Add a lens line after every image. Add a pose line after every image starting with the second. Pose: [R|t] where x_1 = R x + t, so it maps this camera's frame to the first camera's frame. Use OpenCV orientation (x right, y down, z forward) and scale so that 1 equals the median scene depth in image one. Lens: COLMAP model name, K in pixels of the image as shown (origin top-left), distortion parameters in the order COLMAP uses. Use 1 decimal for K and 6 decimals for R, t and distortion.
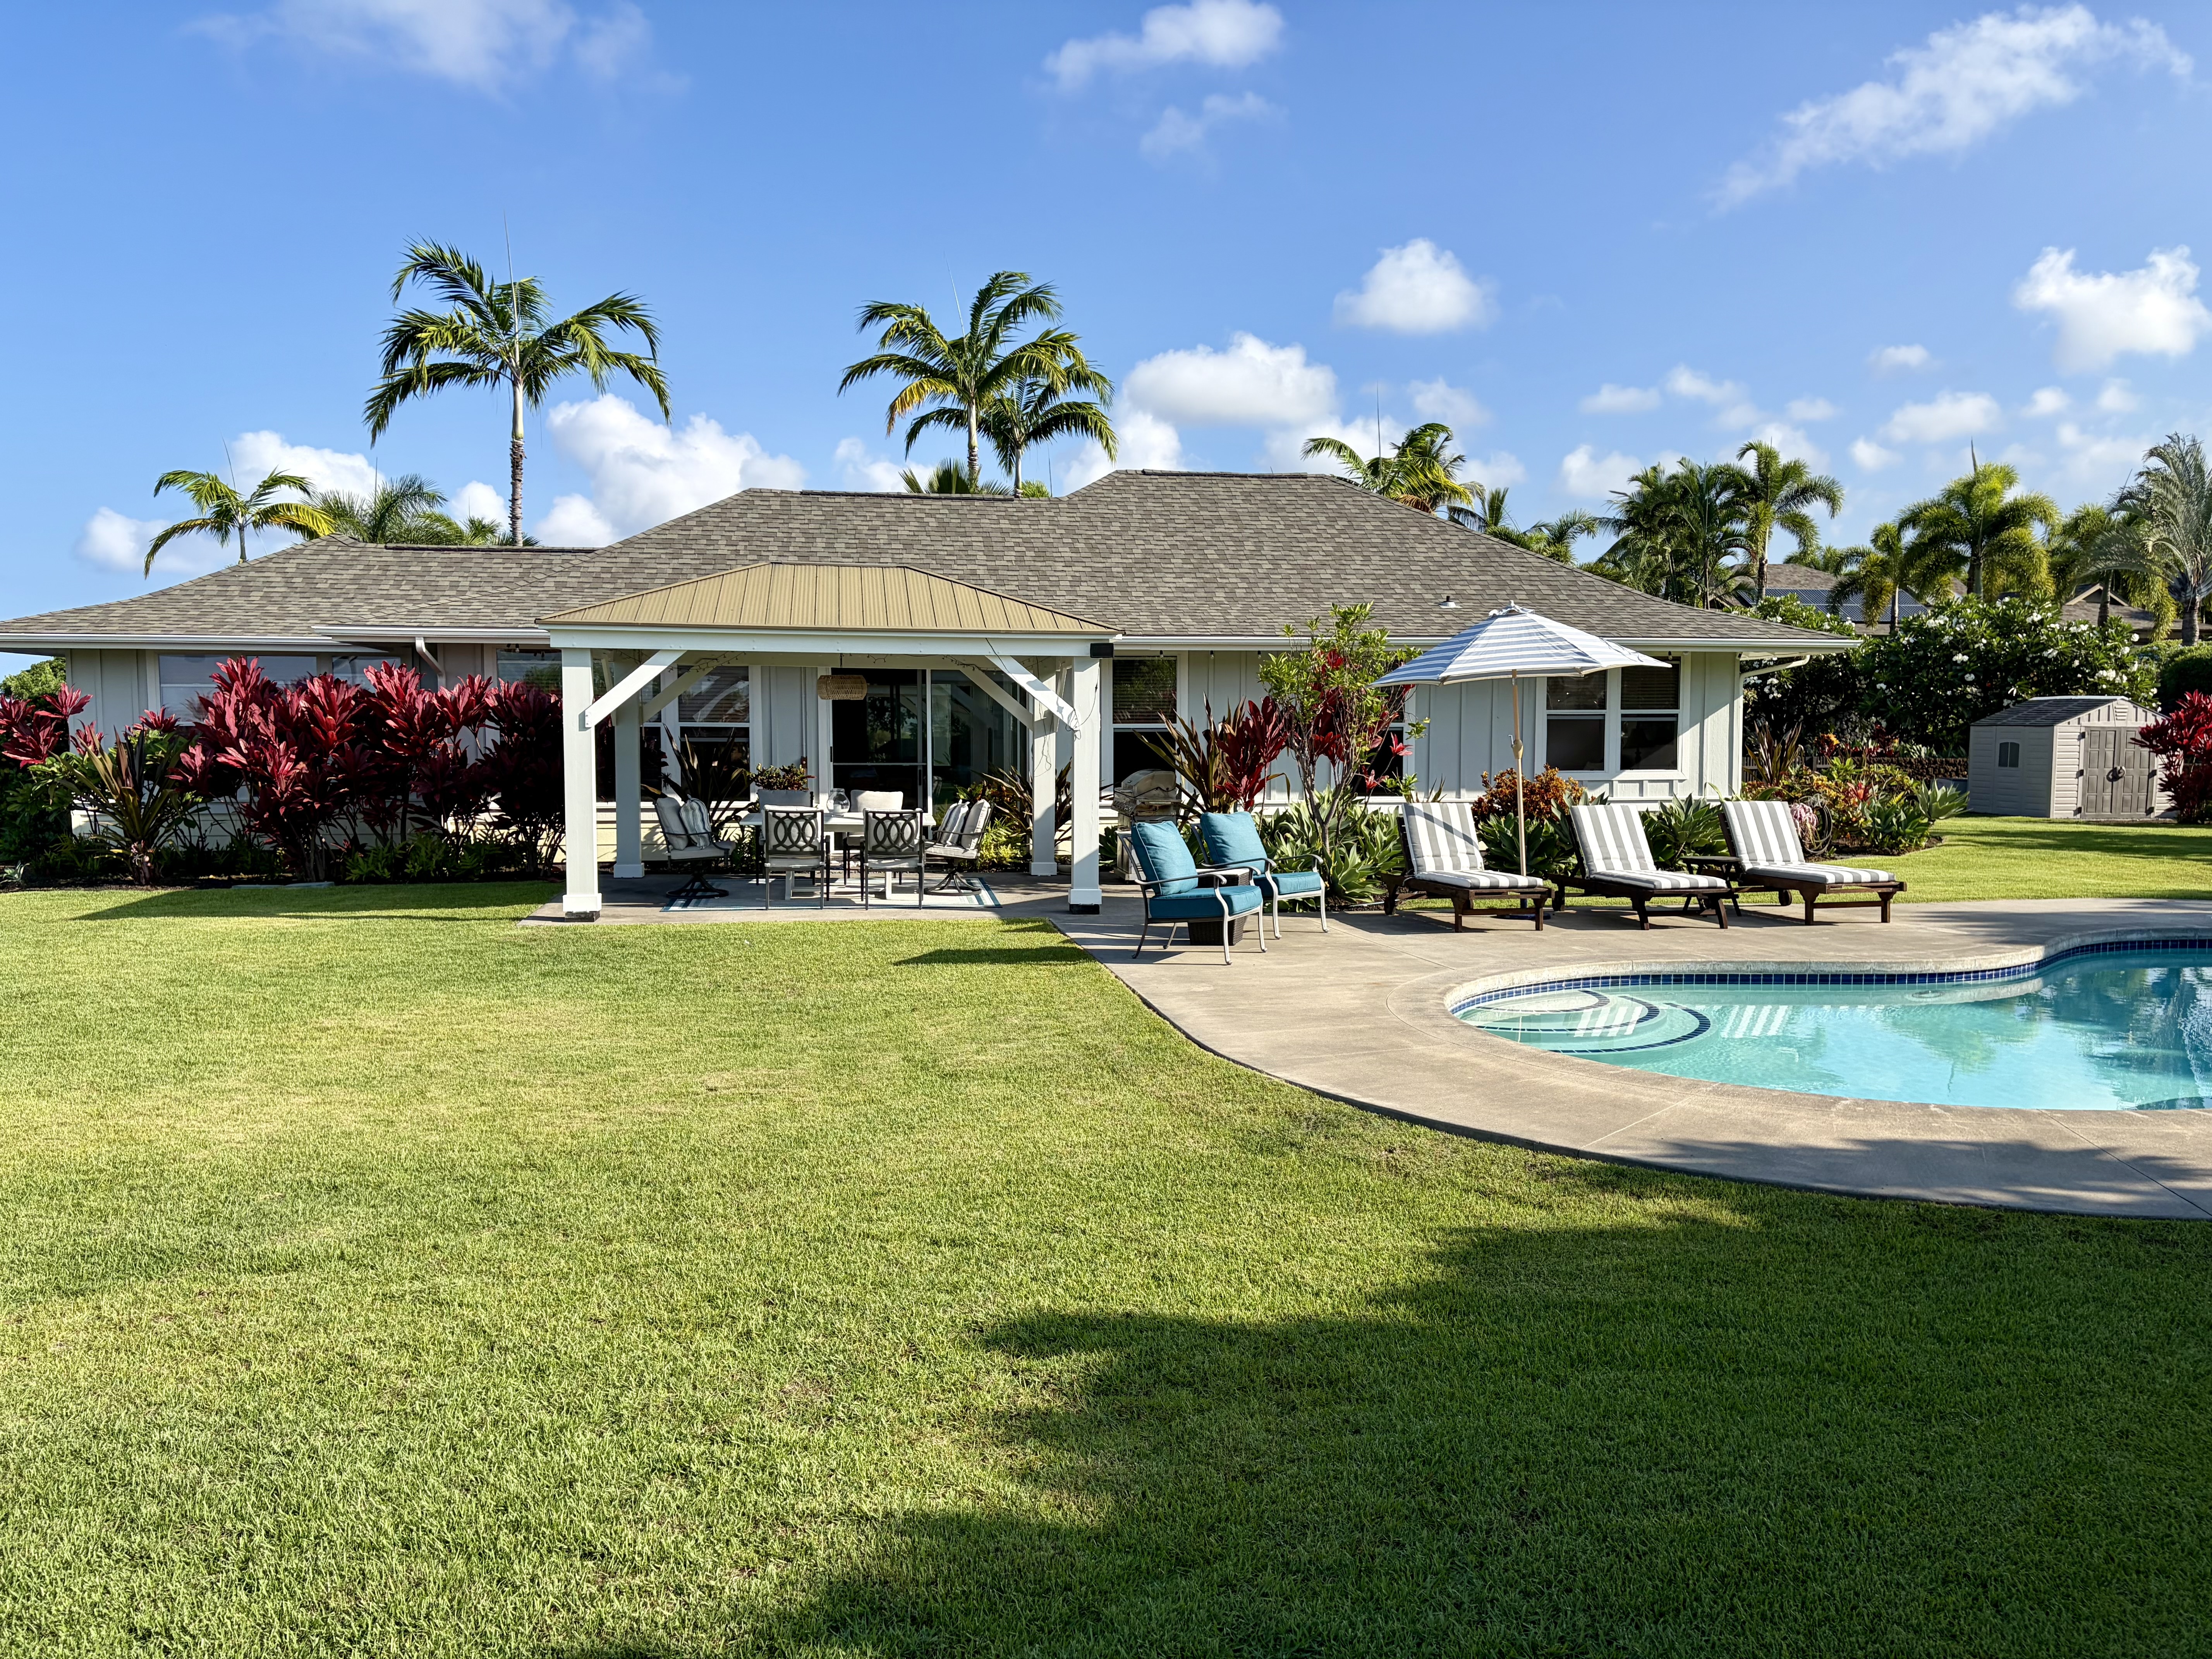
lens RADIAL K [[1666.0, 0, 1119.7], [0, 1666.0, 824.3], [0, 0, 1]] dist [0.062290, -0.076588]
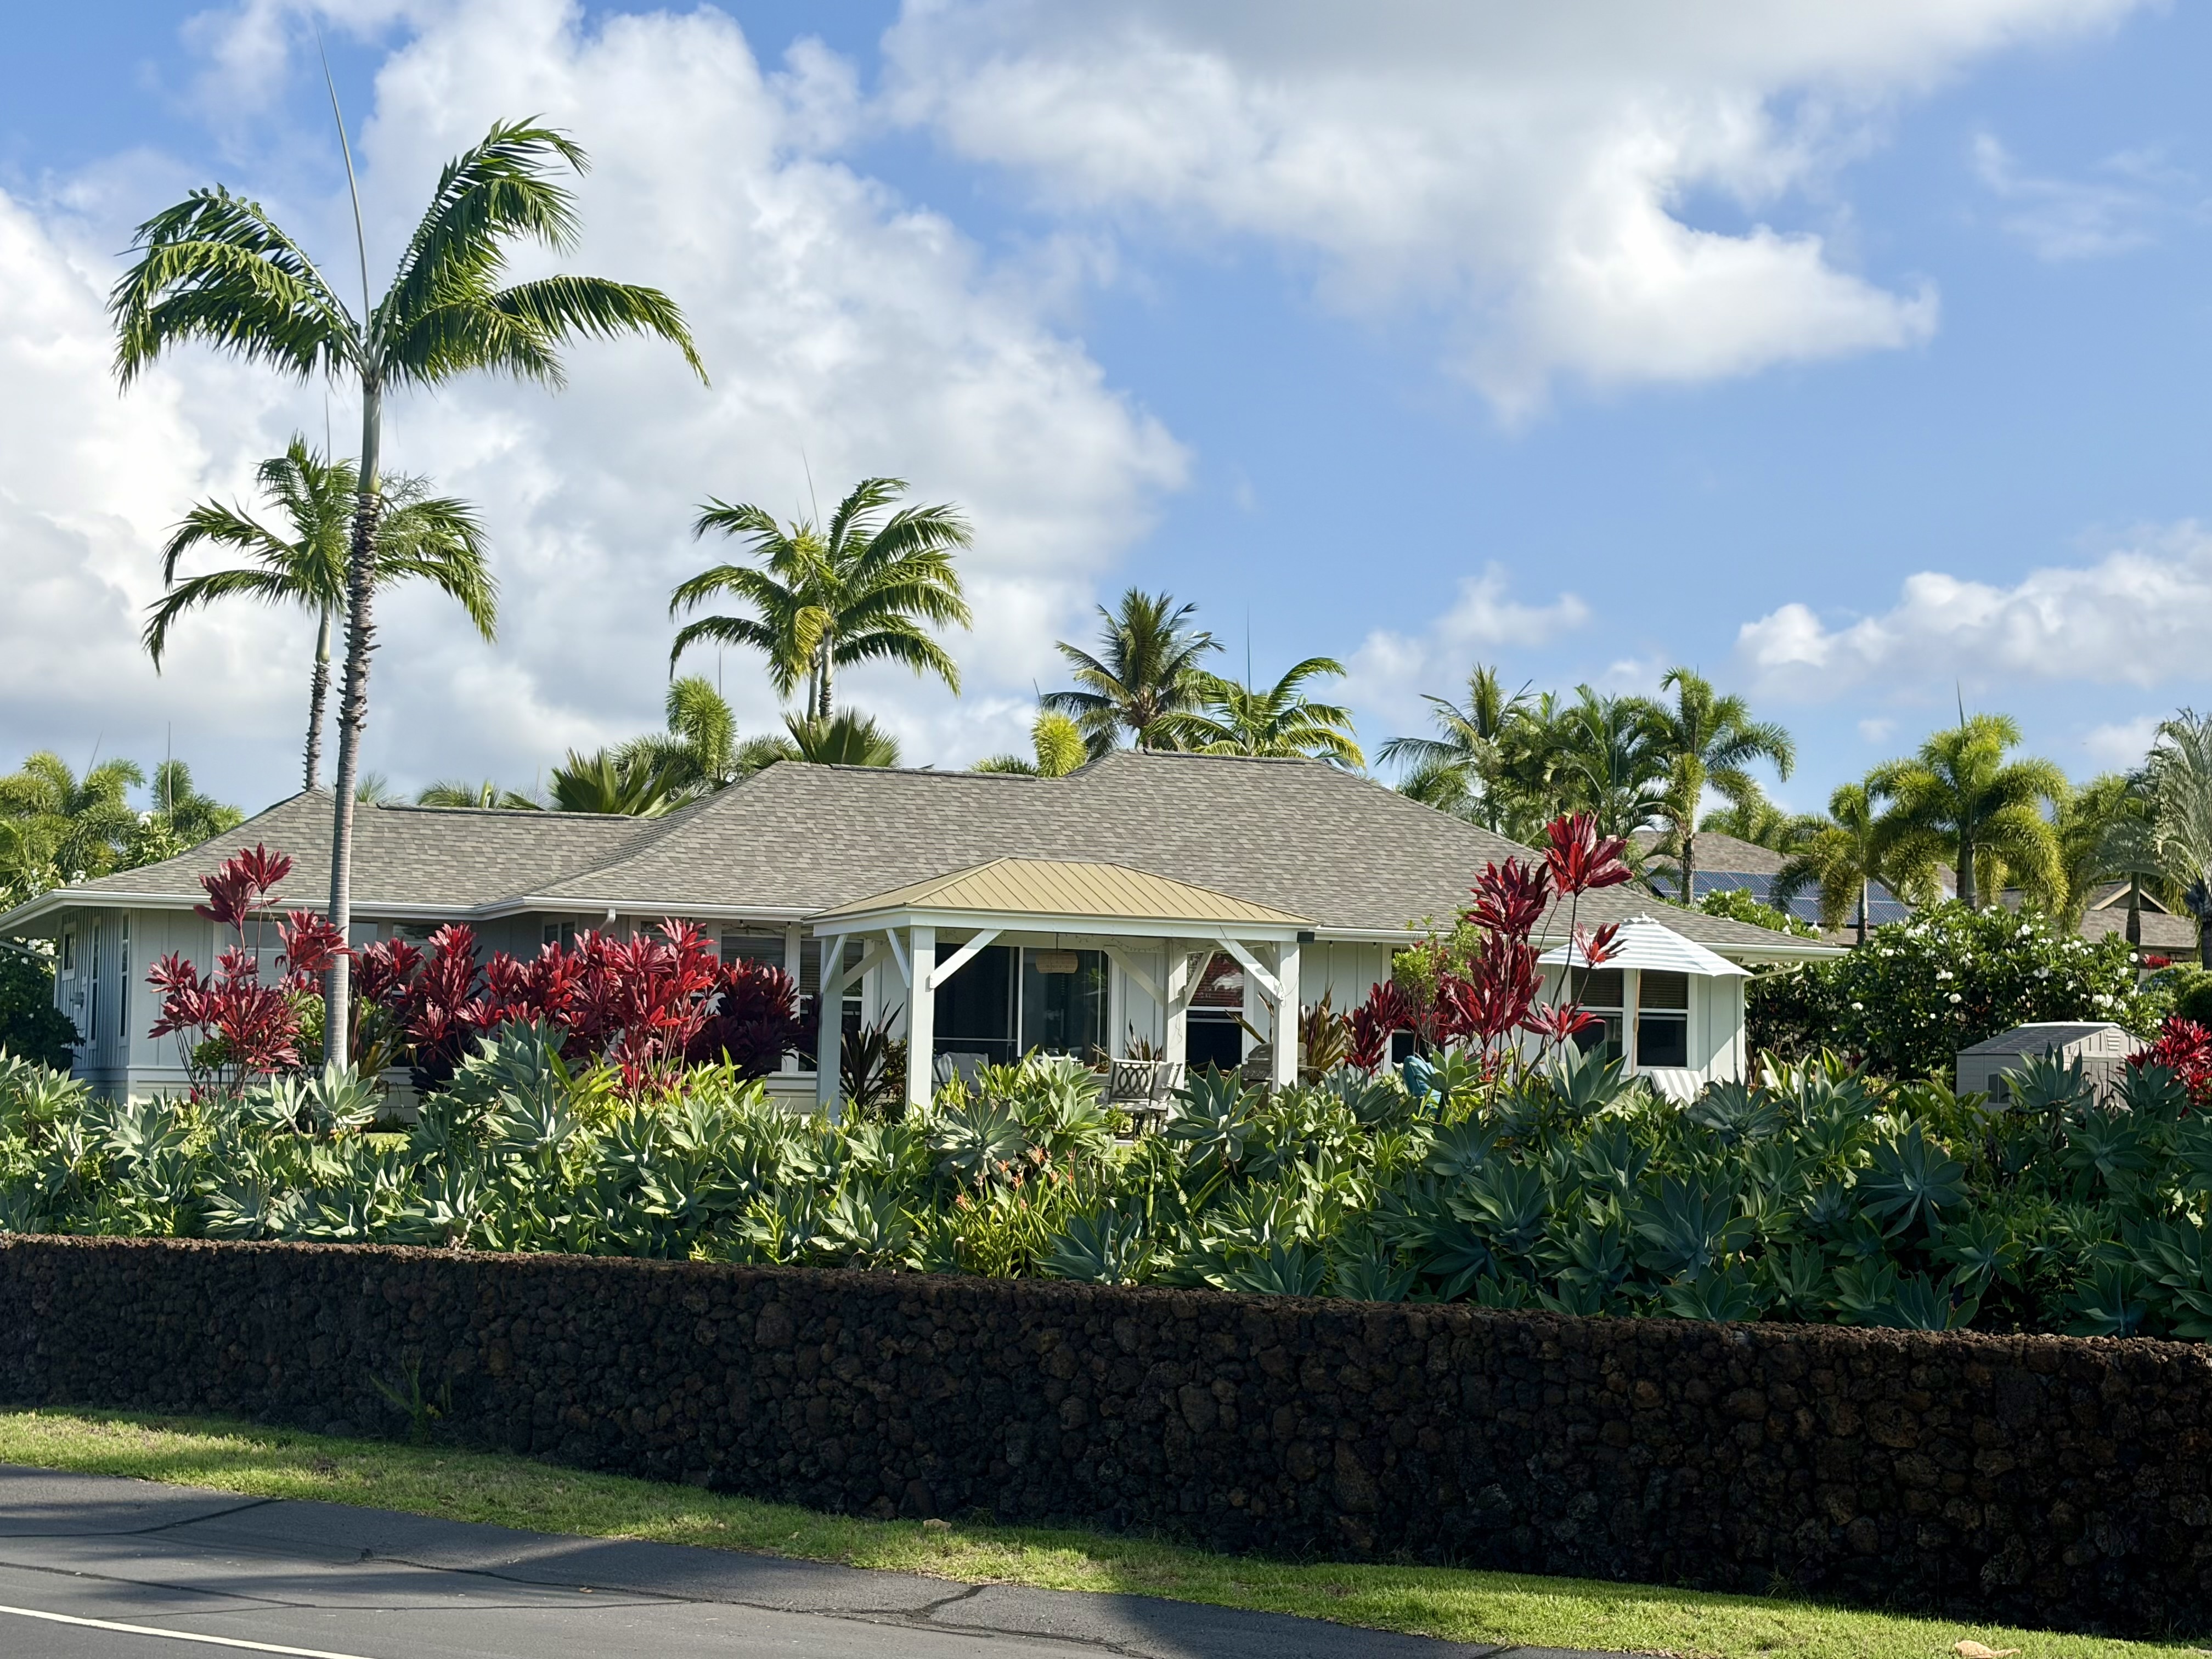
lens RADIAL K [[3548.3, 0, 1105.9], [0, 3548.3, 830.4], [0, 0, 1]] dist [0.087566, 0.000000]
pose [[0.974901, 0.035466, 0.219794, -0.200012], [-0.005717, 0.990893, -0.134533, 0.047319], [-0.222563, 0.129900, 0.966225, -0.420724]]
